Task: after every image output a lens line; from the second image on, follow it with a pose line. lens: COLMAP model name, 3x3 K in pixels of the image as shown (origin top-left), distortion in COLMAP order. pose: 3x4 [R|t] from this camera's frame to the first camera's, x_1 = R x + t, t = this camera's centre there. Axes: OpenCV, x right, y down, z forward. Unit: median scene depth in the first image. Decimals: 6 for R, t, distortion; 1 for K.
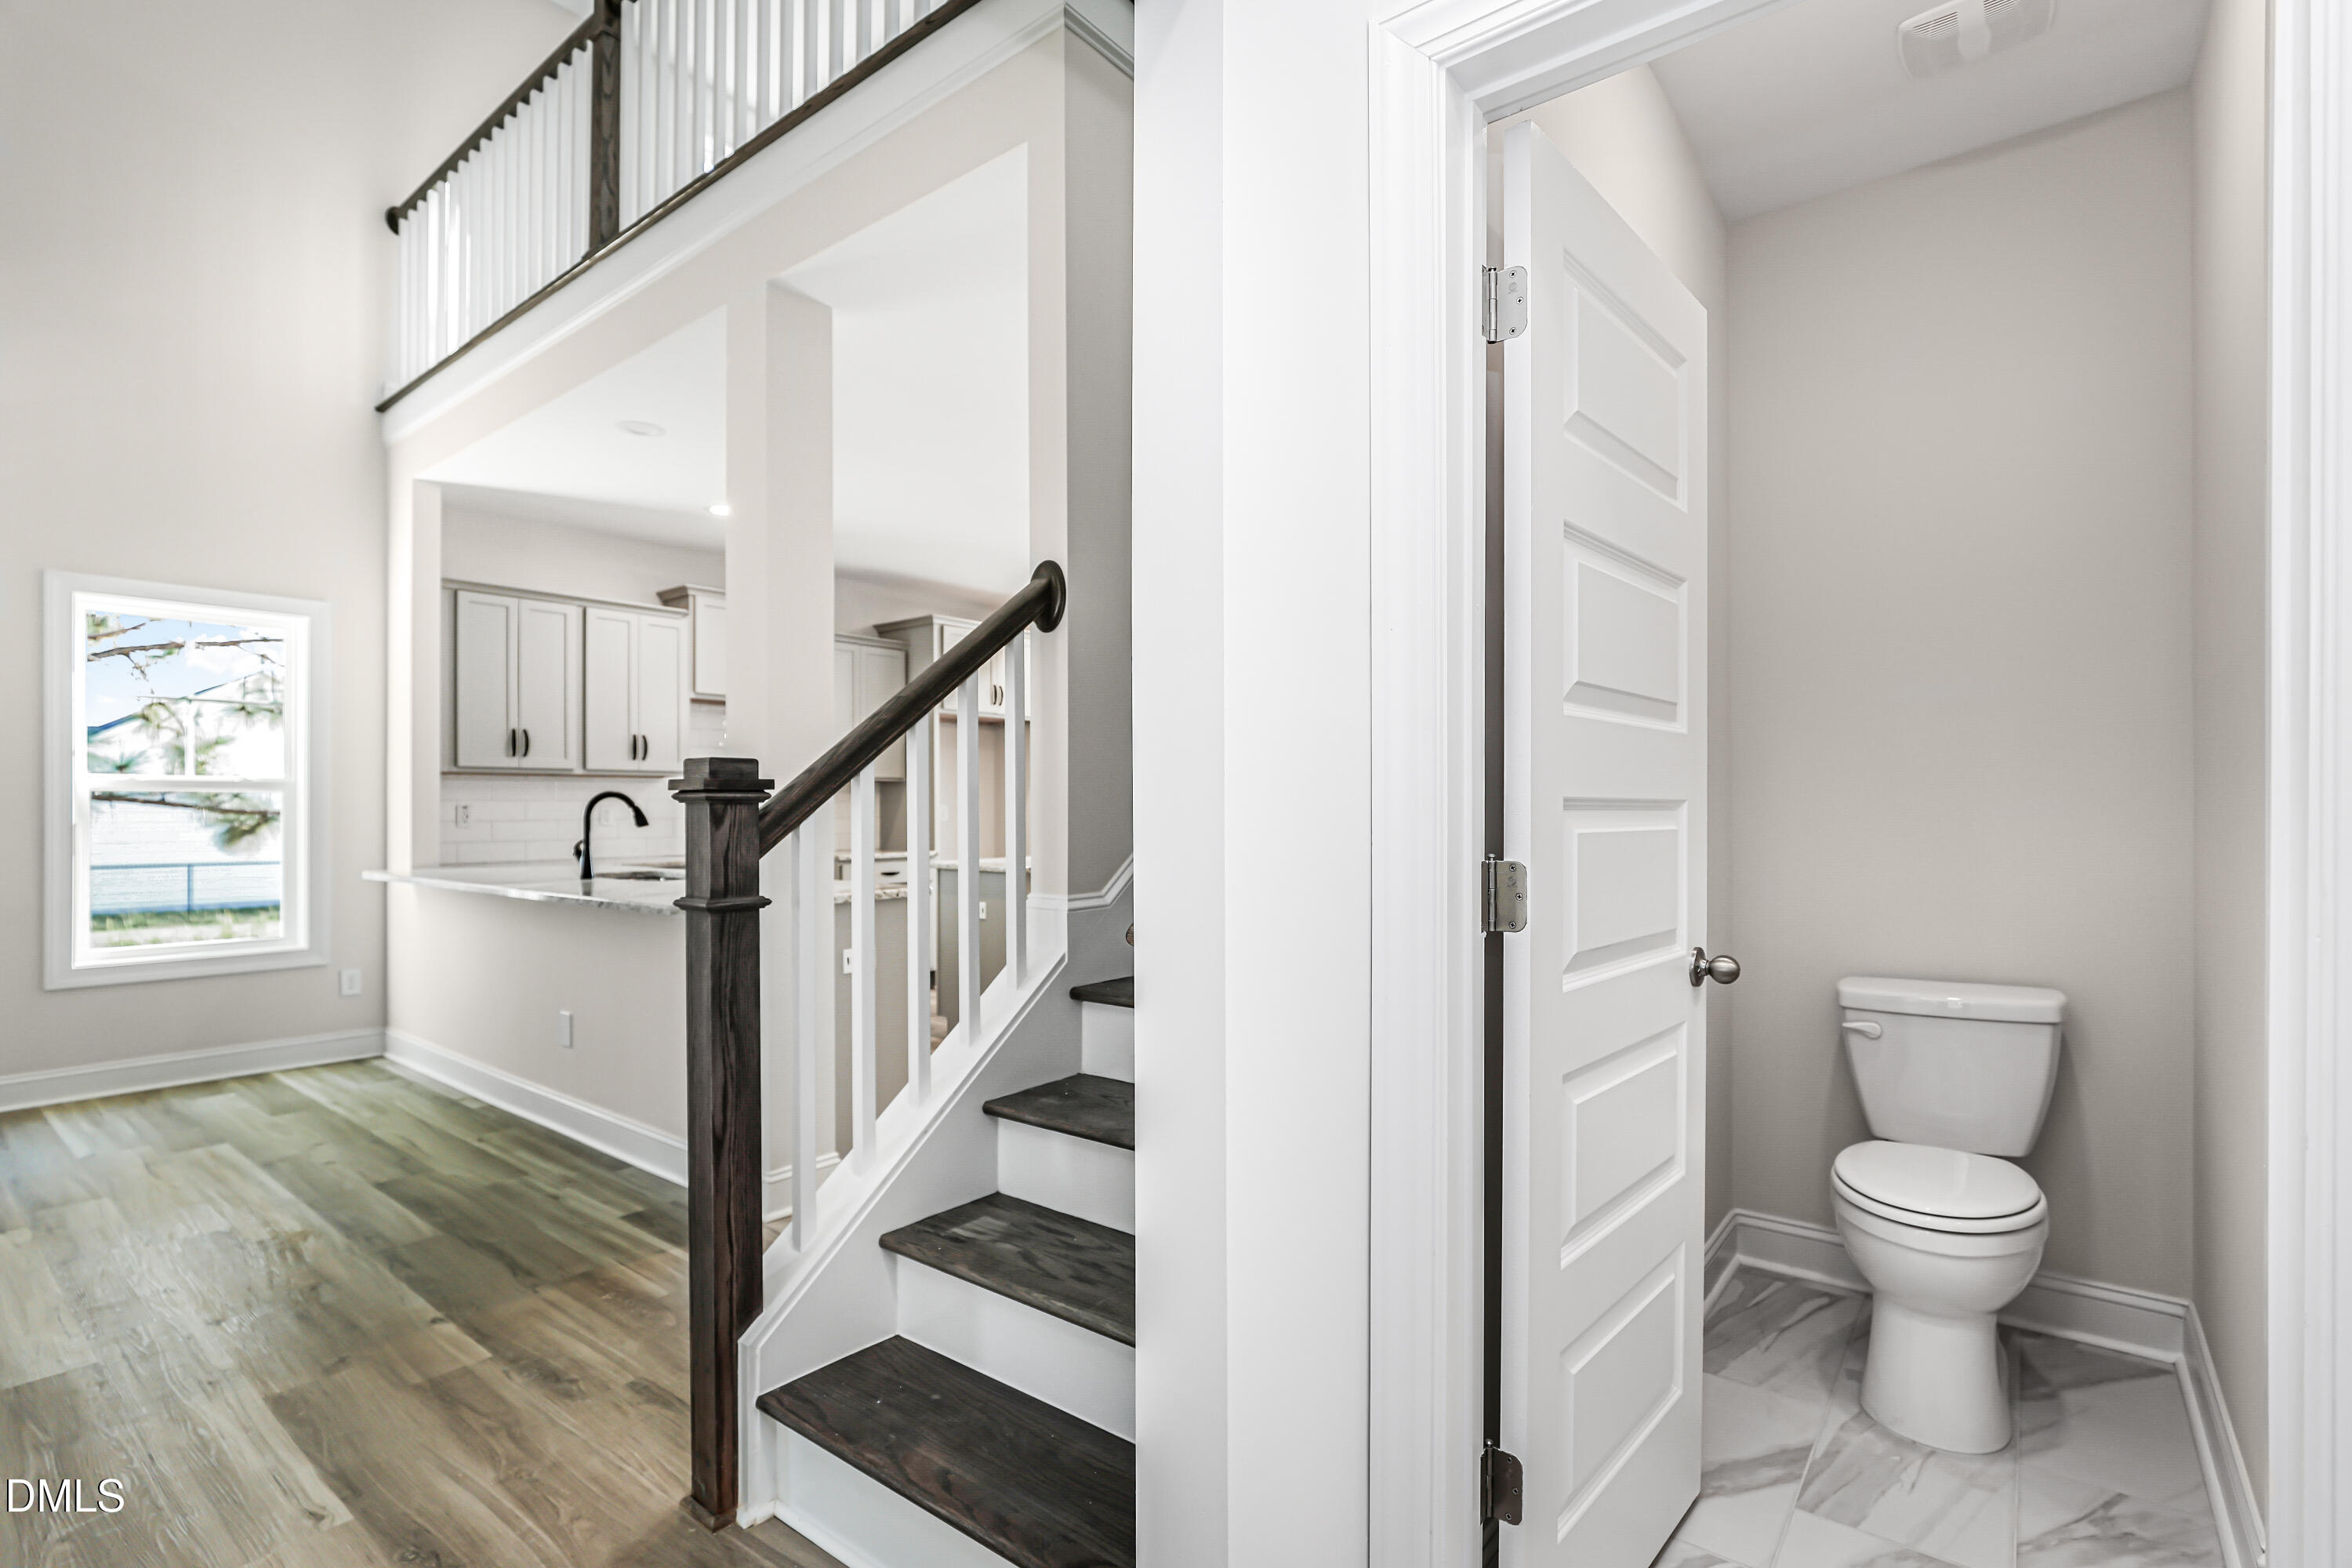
lens RADIAL K [[1105.6, 0, 1174.2], [0, 1105.6, 797.5], [0, 0, 1]] dist [-0.020213, 0.000911]
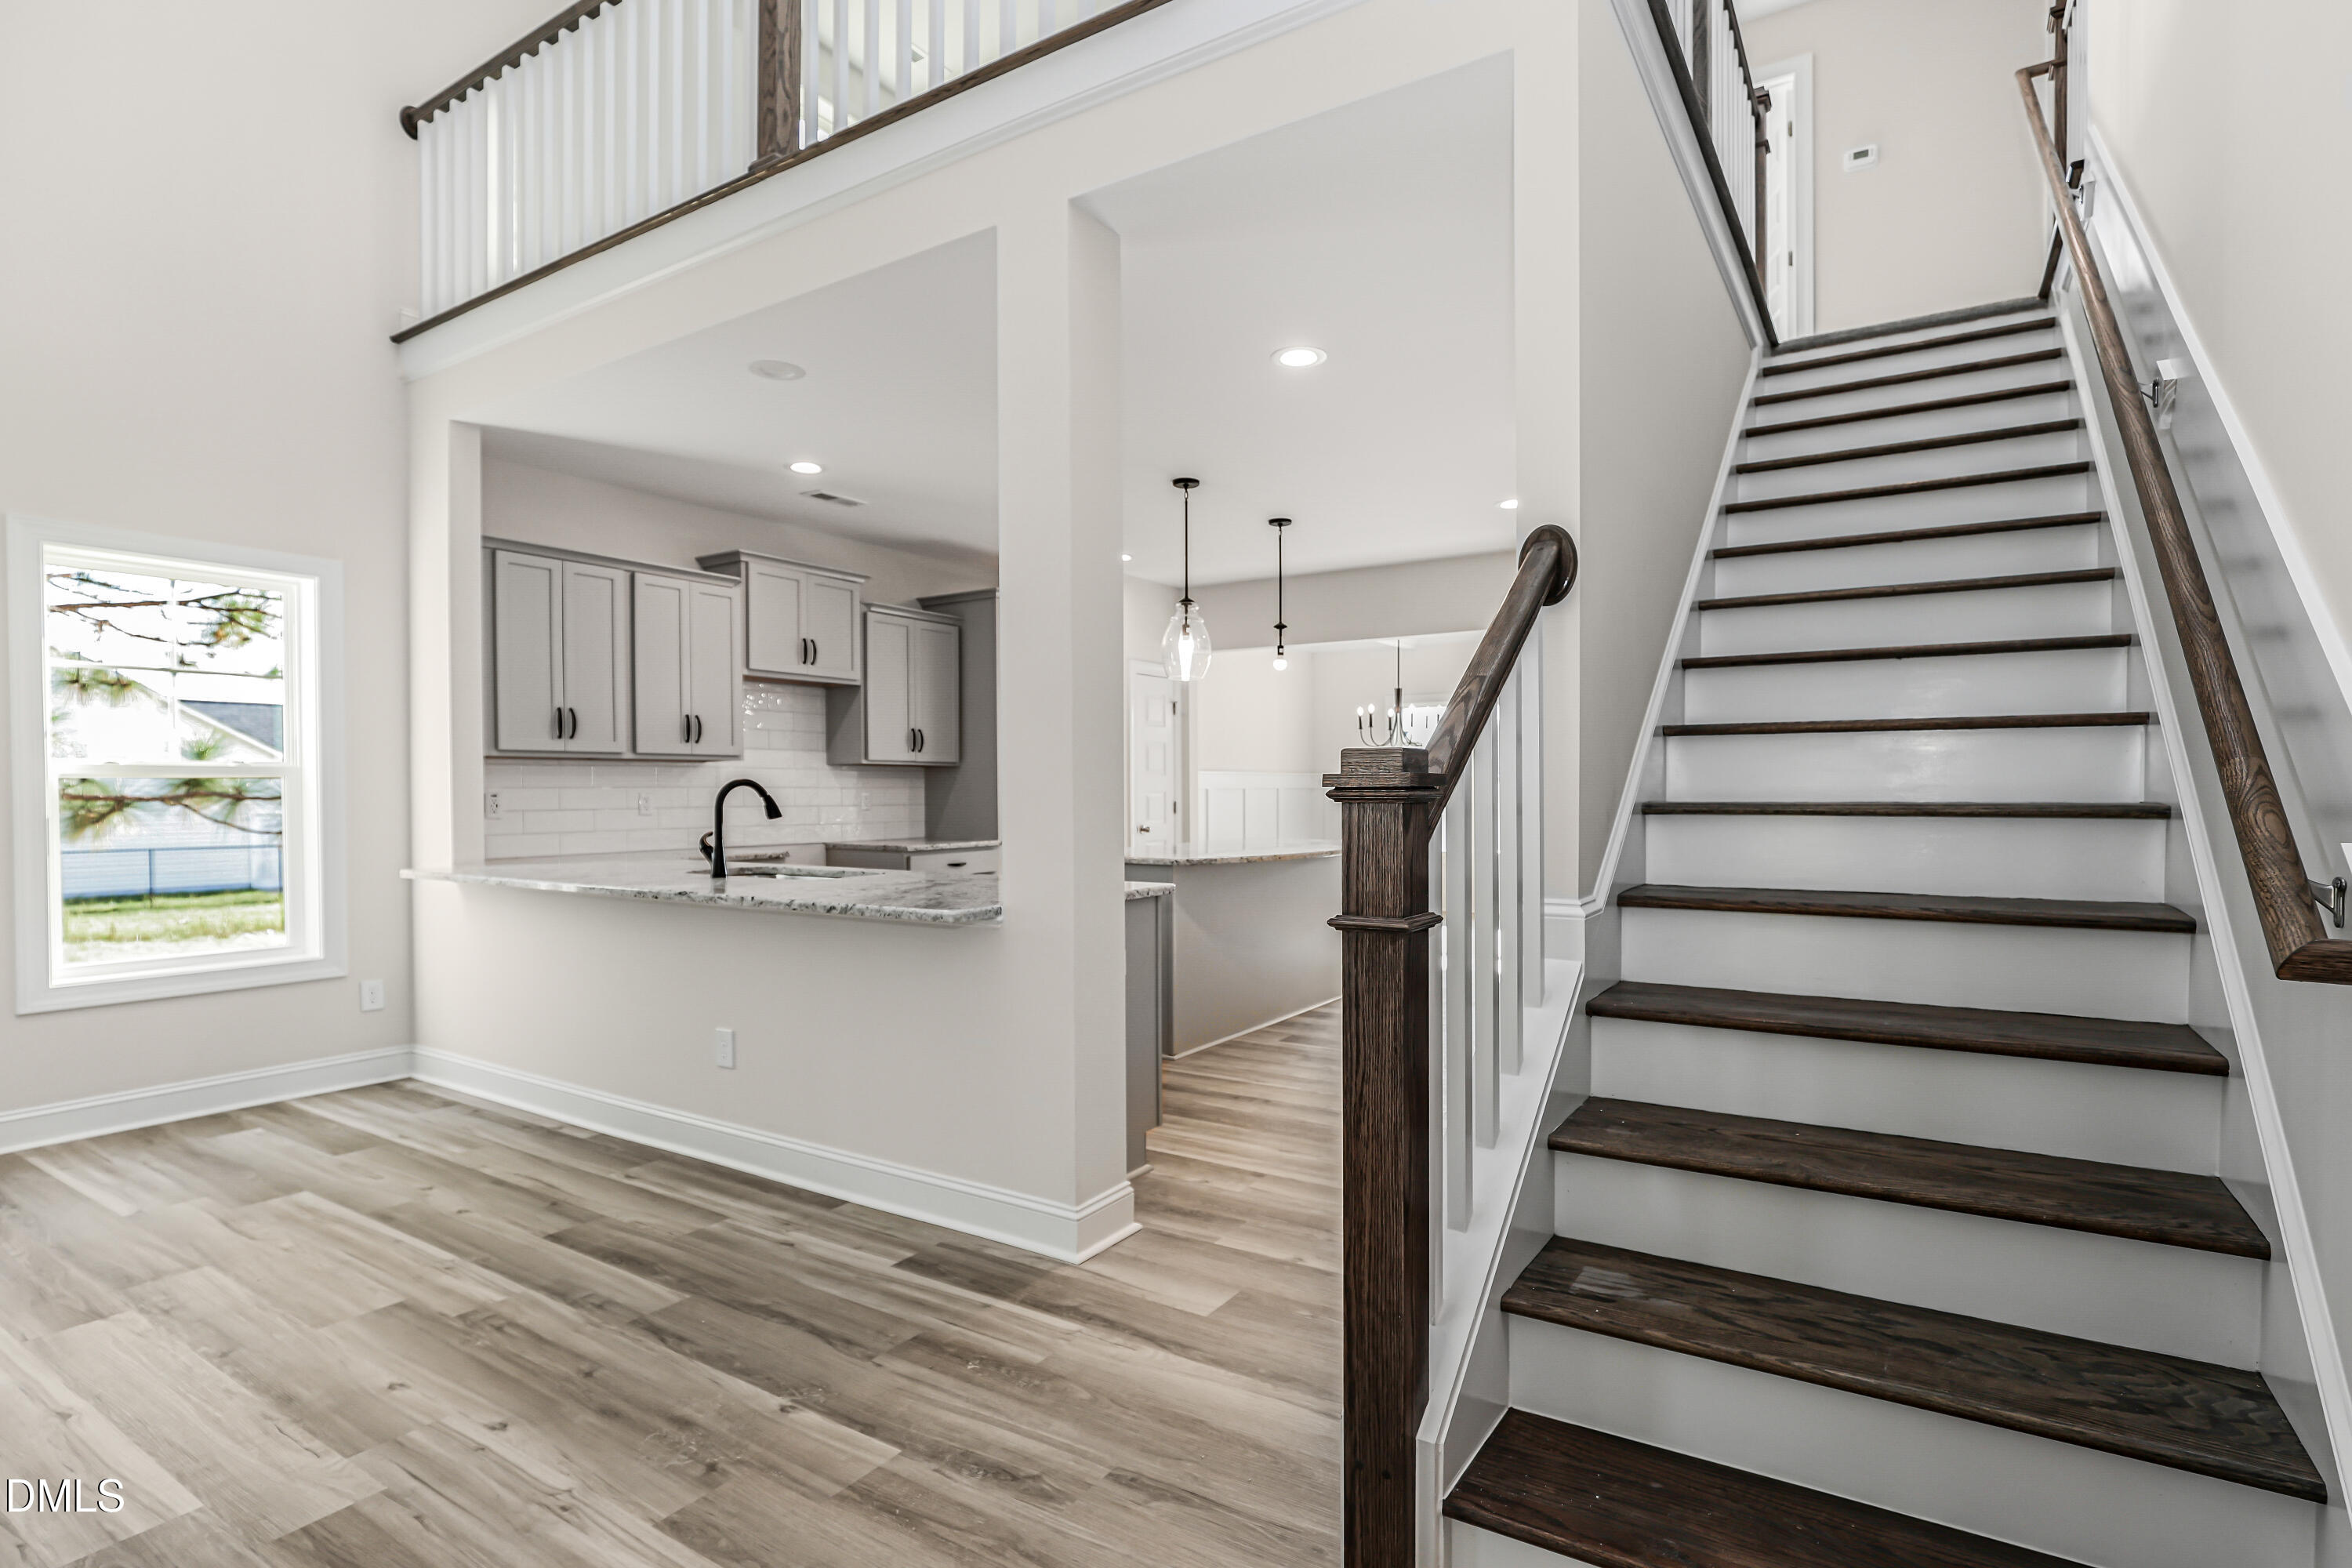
lens RADIAL K [[1114.7, 0, 1180.4], [0, 1114.7, 800.4], [0, 0, 1]] dist [-0.019215, -0.000869]
pose [[0.994407, -0.001961, 0.105602, -0.257652], [0.000032, 0.999833, 0.018271, -0.004628], [-0.105620, -0.018166, 0.994241, 0.068510]]
